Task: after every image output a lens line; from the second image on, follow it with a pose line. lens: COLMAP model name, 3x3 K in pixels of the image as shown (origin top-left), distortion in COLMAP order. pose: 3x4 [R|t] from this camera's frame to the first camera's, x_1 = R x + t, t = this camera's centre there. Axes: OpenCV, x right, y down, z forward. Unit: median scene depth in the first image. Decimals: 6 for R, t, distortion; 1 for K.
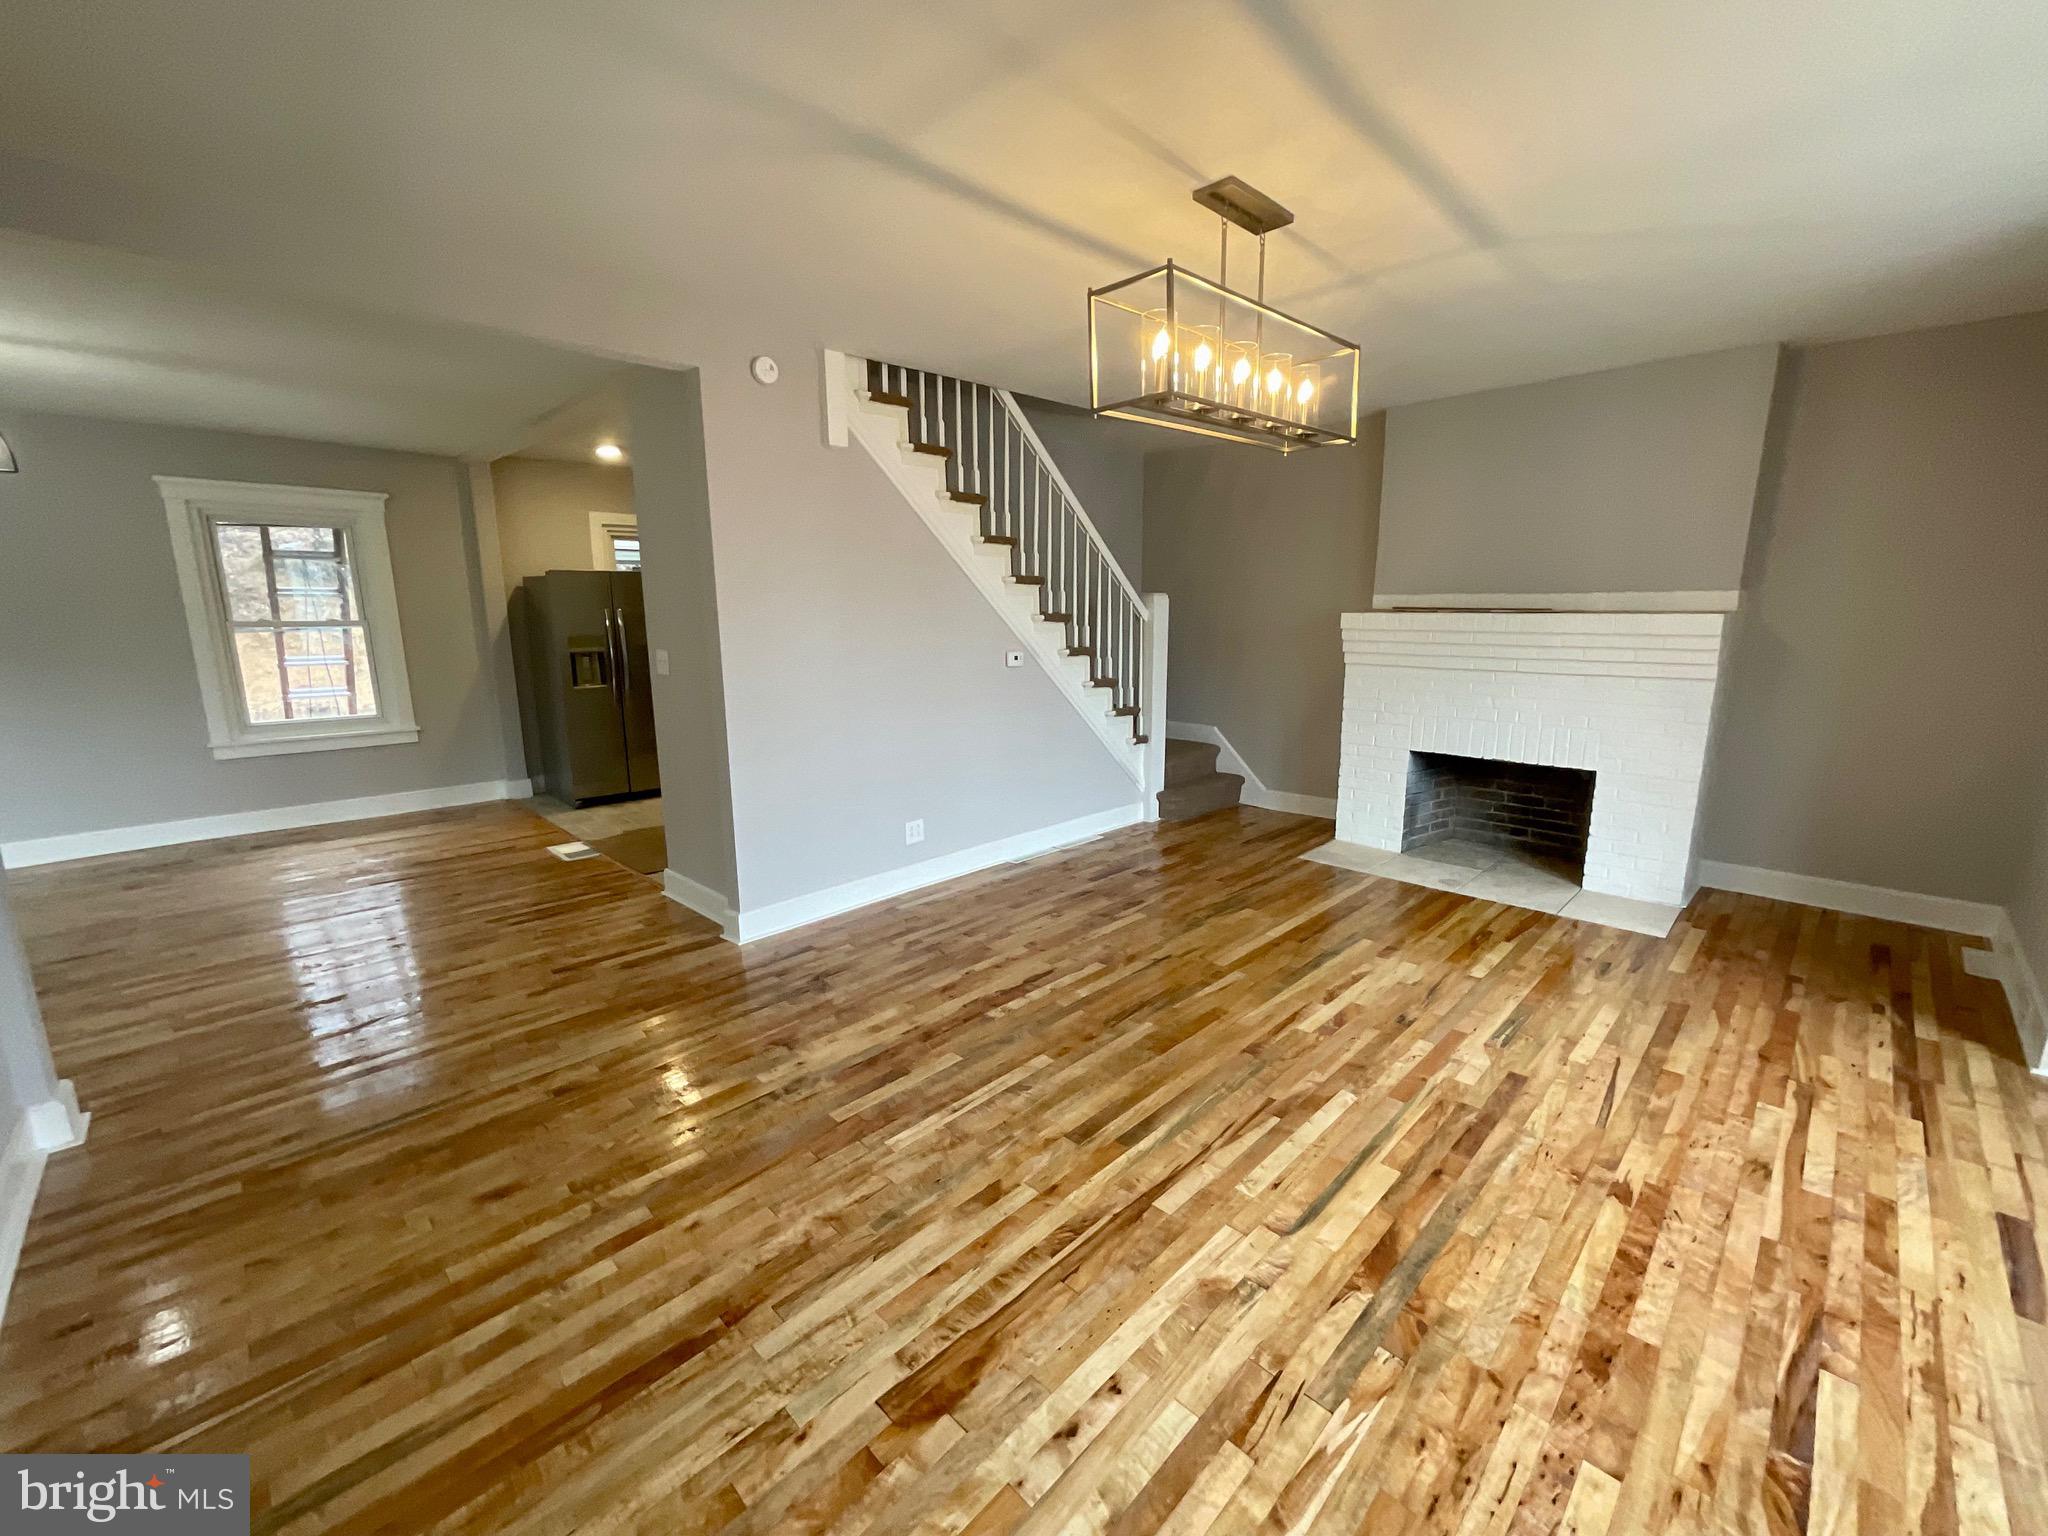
lens RADIAL K [[833.0, 0, 1025.4], [0, 833.0, 766.0], [0, 0, 1]] dist [-0.001180, 0.000320]
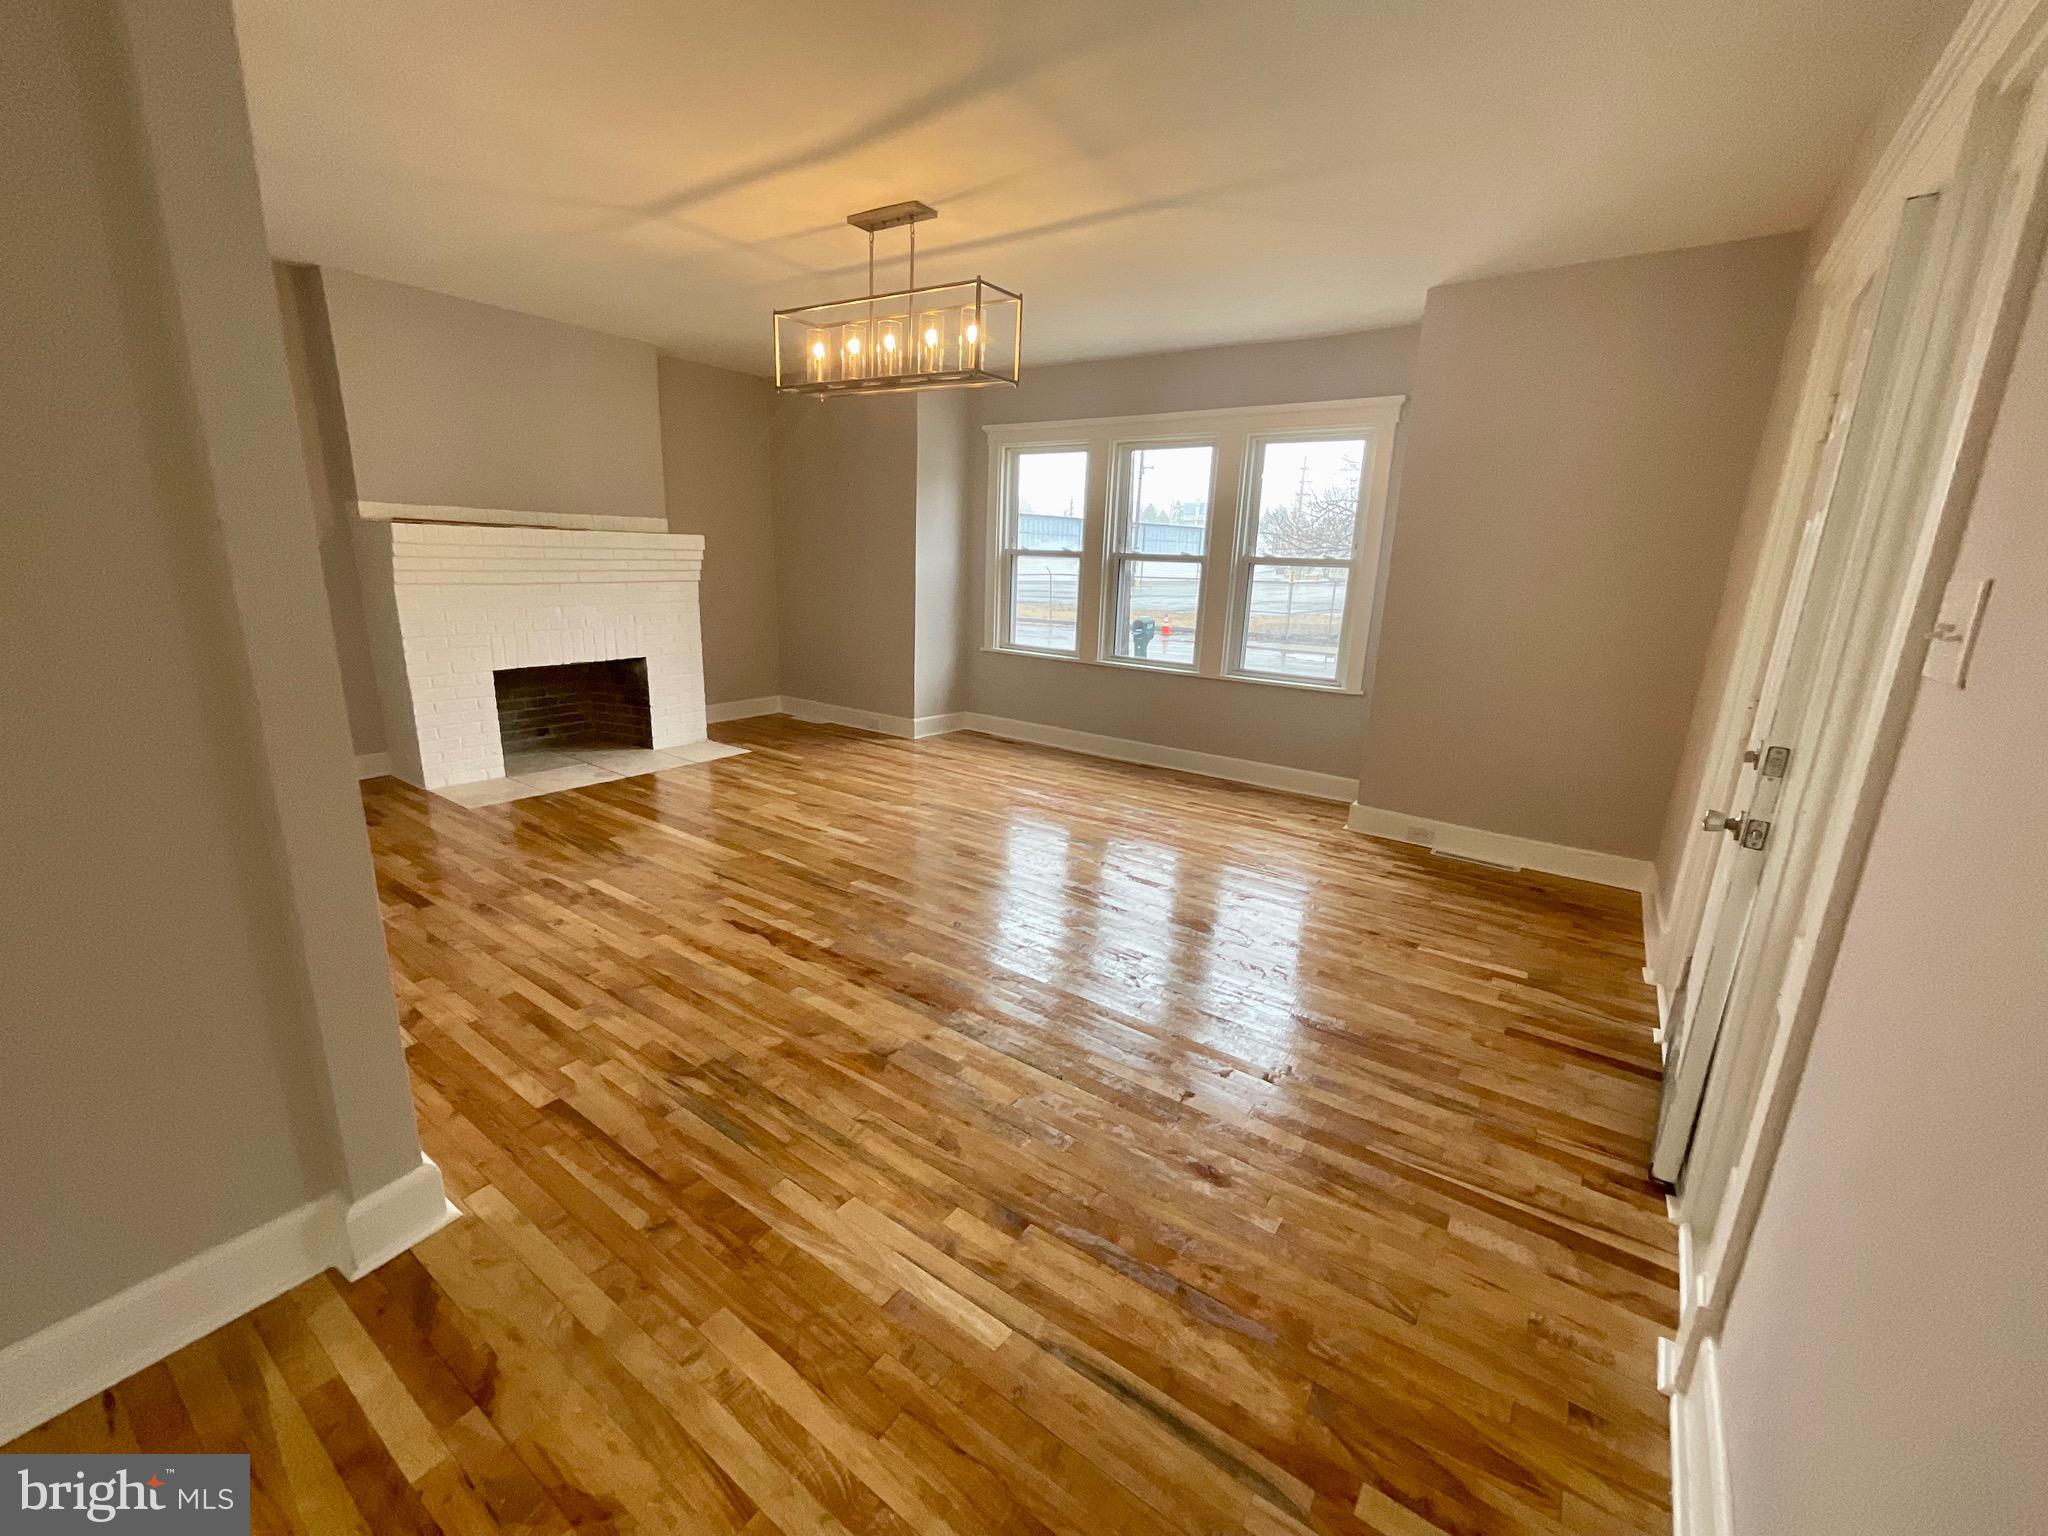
lens RADIAL K [[833.0, 0, 1024.3], [0, 833.0, 760.4], [0, 0, 1]] dist [-0.001180, 0.000320]
pose [[-0.163511, -0.237112, 0.957623, -0.853987], [0.158002, 0.951863, 0.262664, -0.109155], [-0.973807, 0.194254, -0.118176, 0.764350]]
